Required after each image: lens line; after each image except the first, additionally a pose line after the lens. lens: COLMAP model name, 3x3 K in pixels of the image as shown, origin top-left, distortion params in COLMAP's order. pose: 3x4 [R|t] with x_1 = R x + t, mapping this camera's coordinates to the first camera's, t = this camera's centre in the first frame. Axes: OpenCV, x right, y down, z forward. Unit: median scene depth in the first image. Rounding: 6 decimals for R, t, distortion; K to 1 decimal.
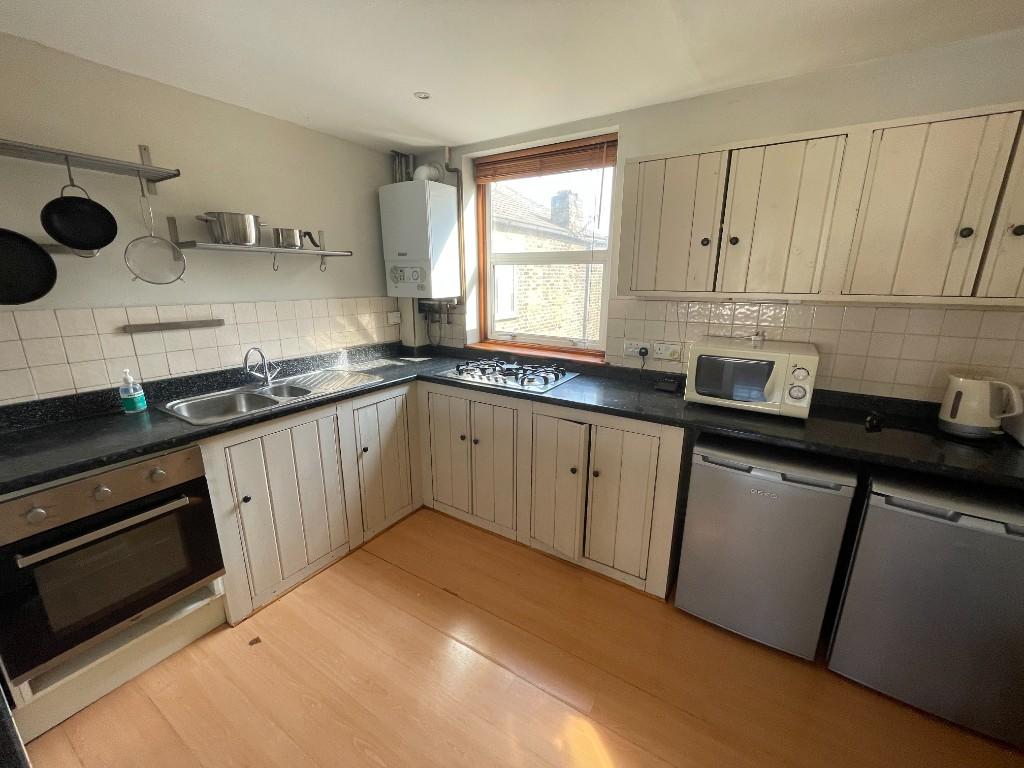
lens RADIAL K [[415.2, 0, 512.1], [0, 415.2, 386.7], [0, 0, 1]] dist [-0.000210, 0.000008]
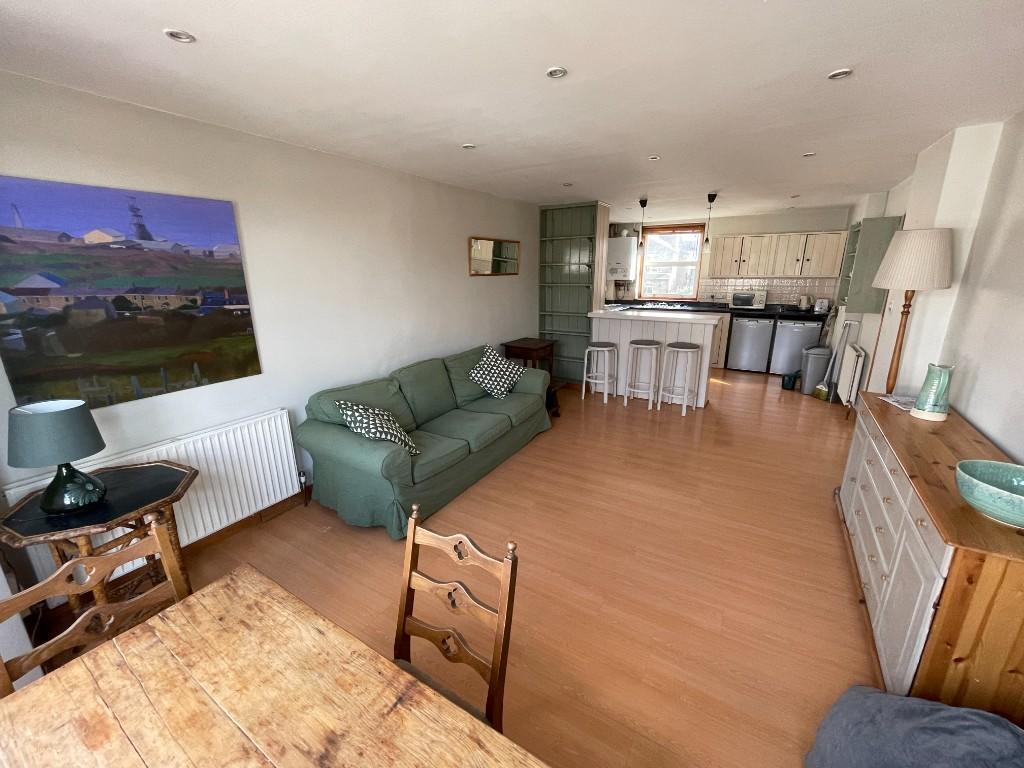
lens RADIAL K [[415.2, 0, 512.7], [0, 415.2, 381.2], [0, 0, 1]] dist [-0.000210, 0.000008]
pose [[0.999898, -0.013349, 0.005015, -1.340079], [0.013315, 0.999888, 0.006858, 0.570223], [-0.005106, -0.006790, 0.999964, -2.317915]]
